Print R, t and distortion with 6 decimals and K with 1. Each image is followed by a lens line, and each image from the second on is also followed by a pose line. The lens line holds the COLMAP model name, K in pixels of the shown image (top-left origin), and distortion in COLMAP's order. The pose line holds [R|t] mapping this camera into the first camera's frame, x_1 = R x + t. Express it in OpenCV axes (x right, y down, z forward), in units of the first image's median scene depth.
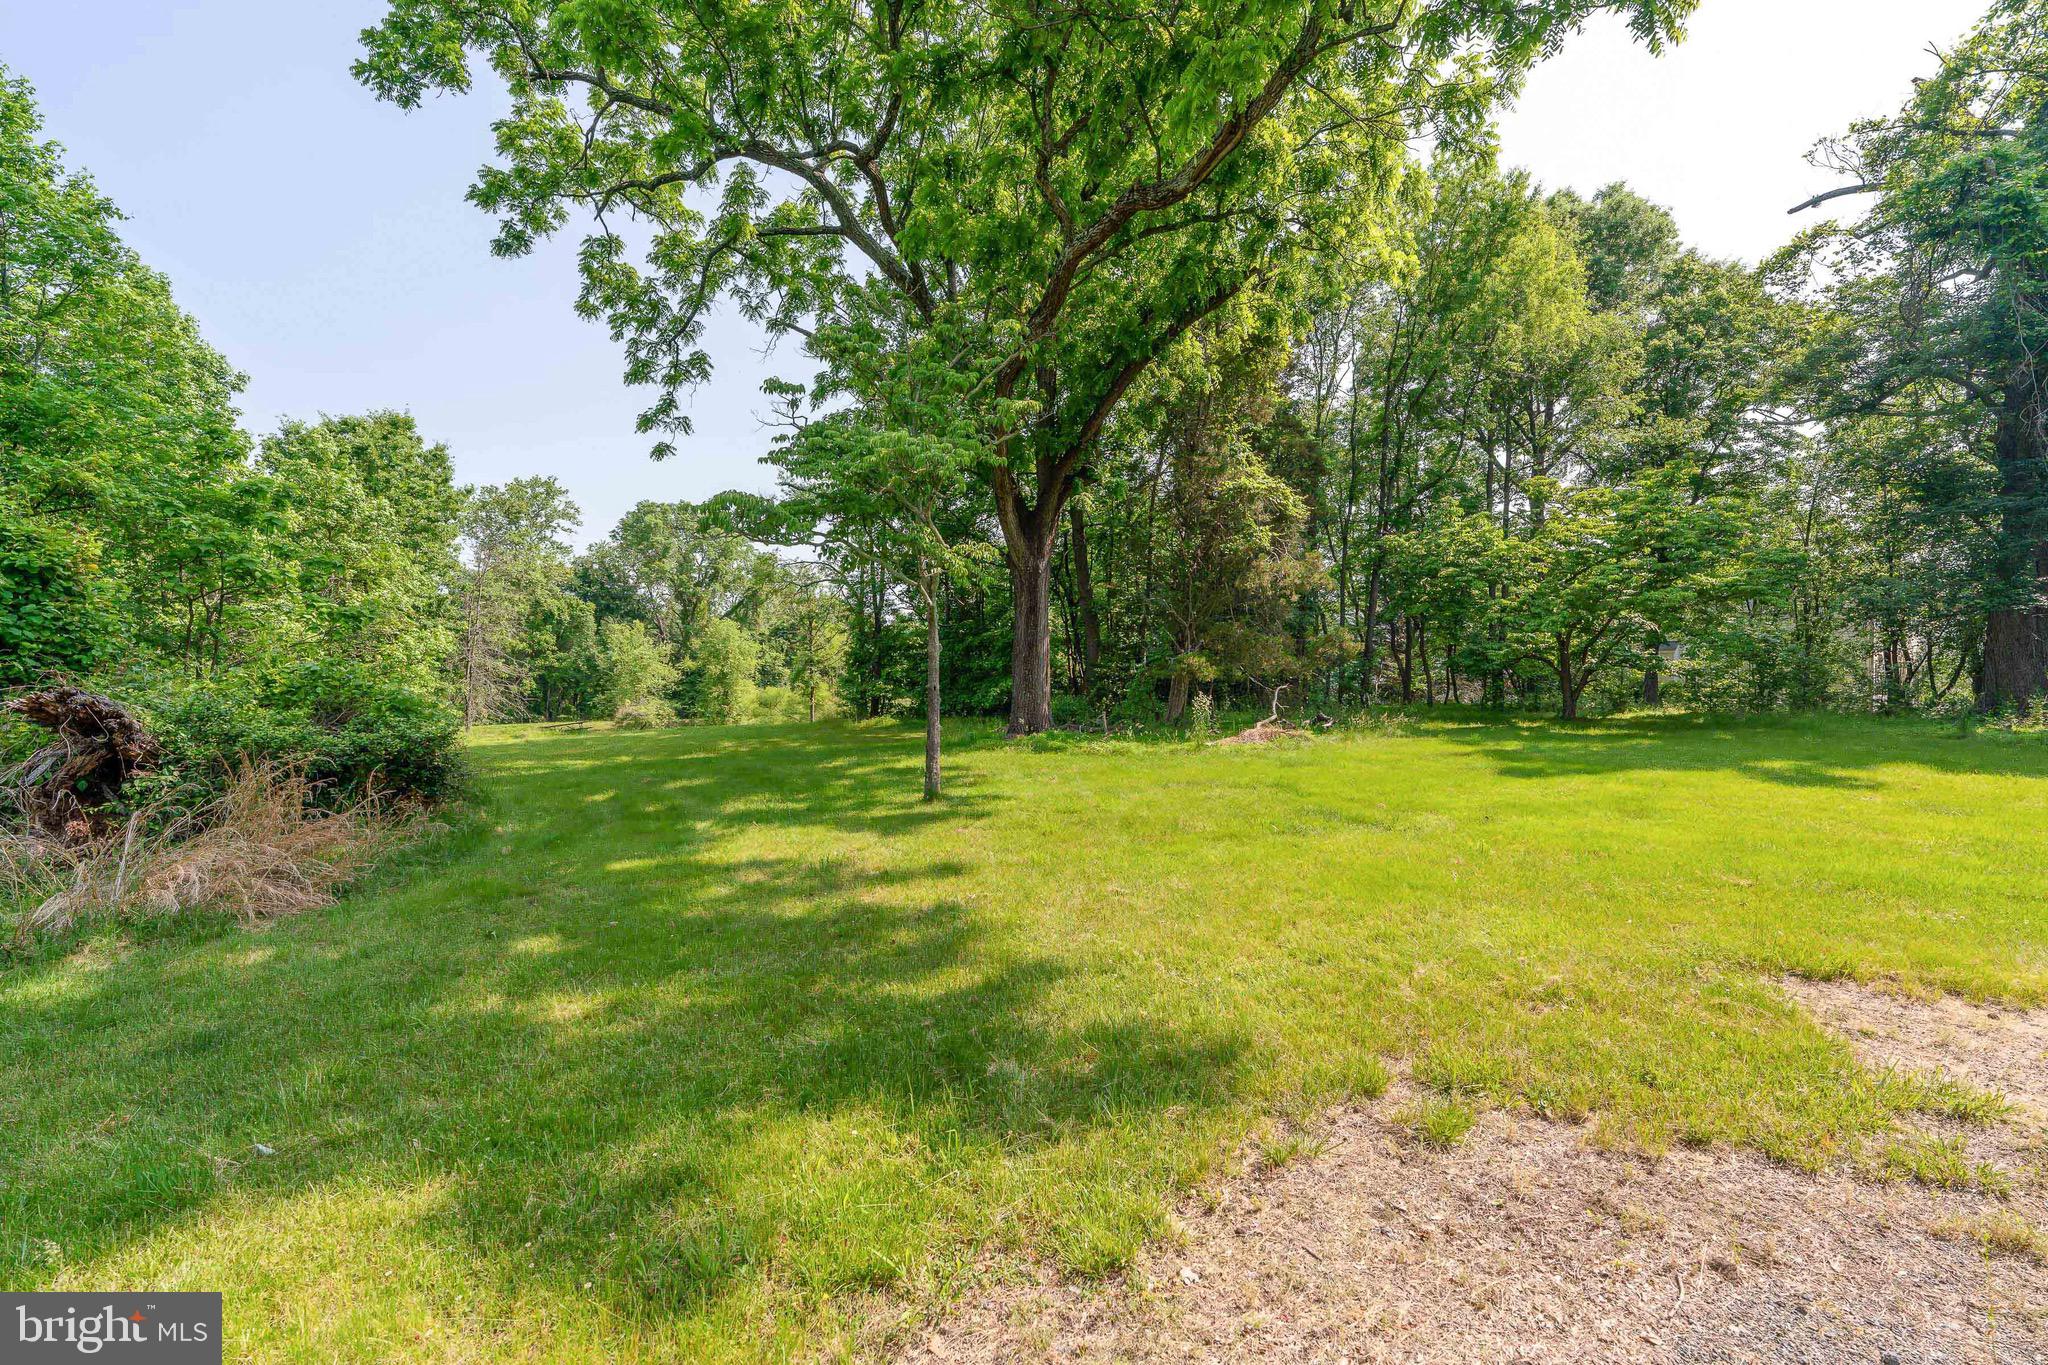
lens RADIAL K [[838.6, 0, 1024.9], [0, 838.6, 689.2], [0, 0, 1]] dist [0.001430, 0.000075]
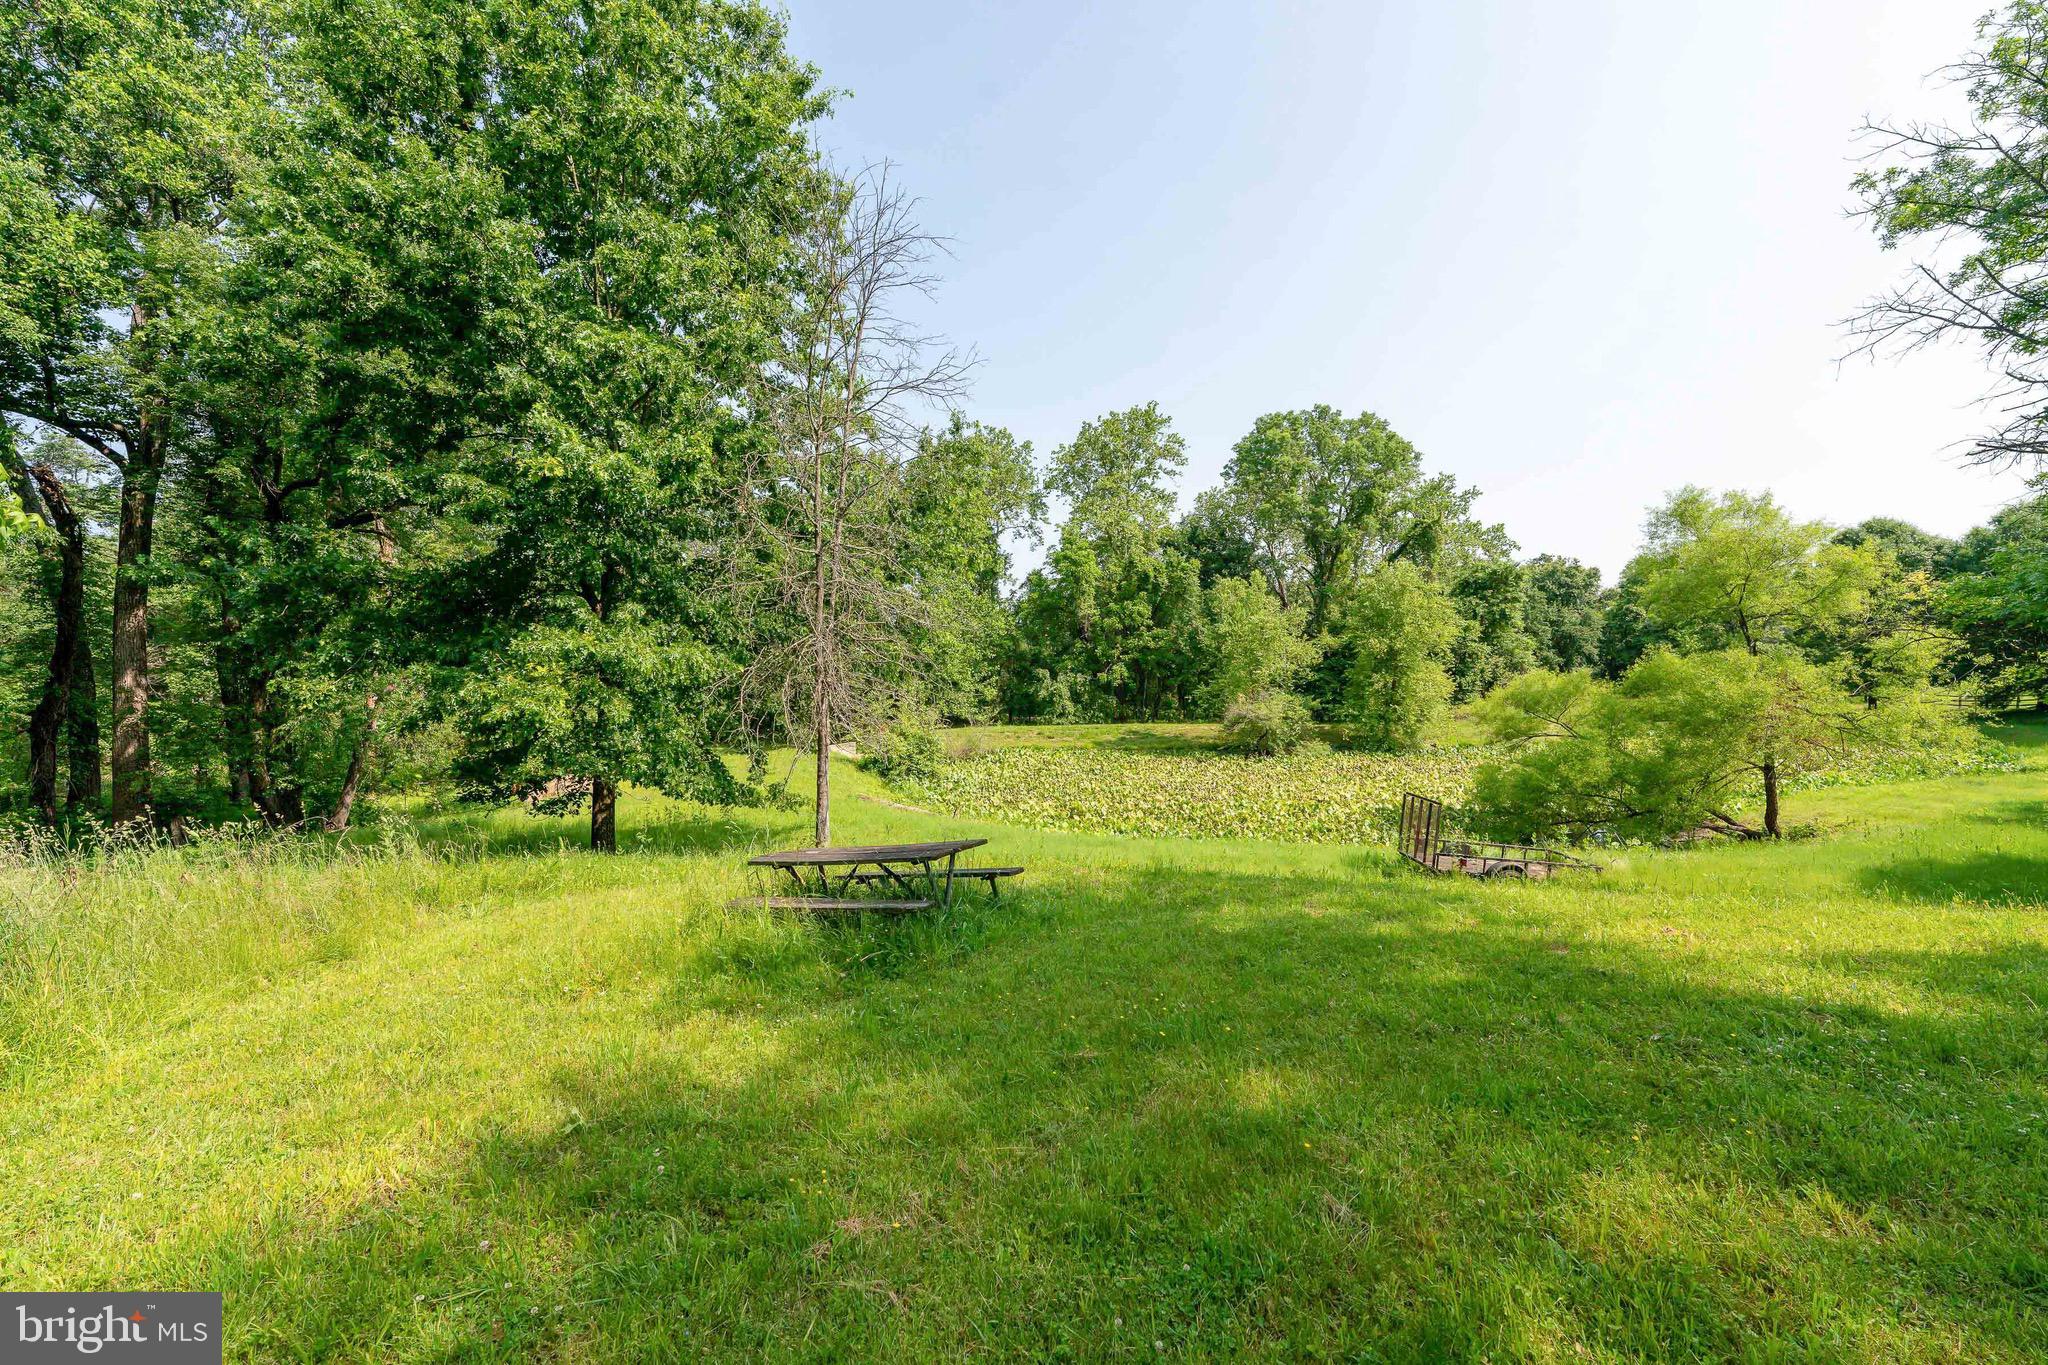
lens RADIAL K [[838.6, 0, 1024.6], [0, 838.6, 684.1], [0, 0, 1]] dist [0.001430, 0.000075]
pose [[0.765809, 0.005023, -0.643048, -0.163074], [-0.003386, 0.999987, 0.003778, 0.002819], [0.643059, -0.000715, 0.765816, 0.348651]]
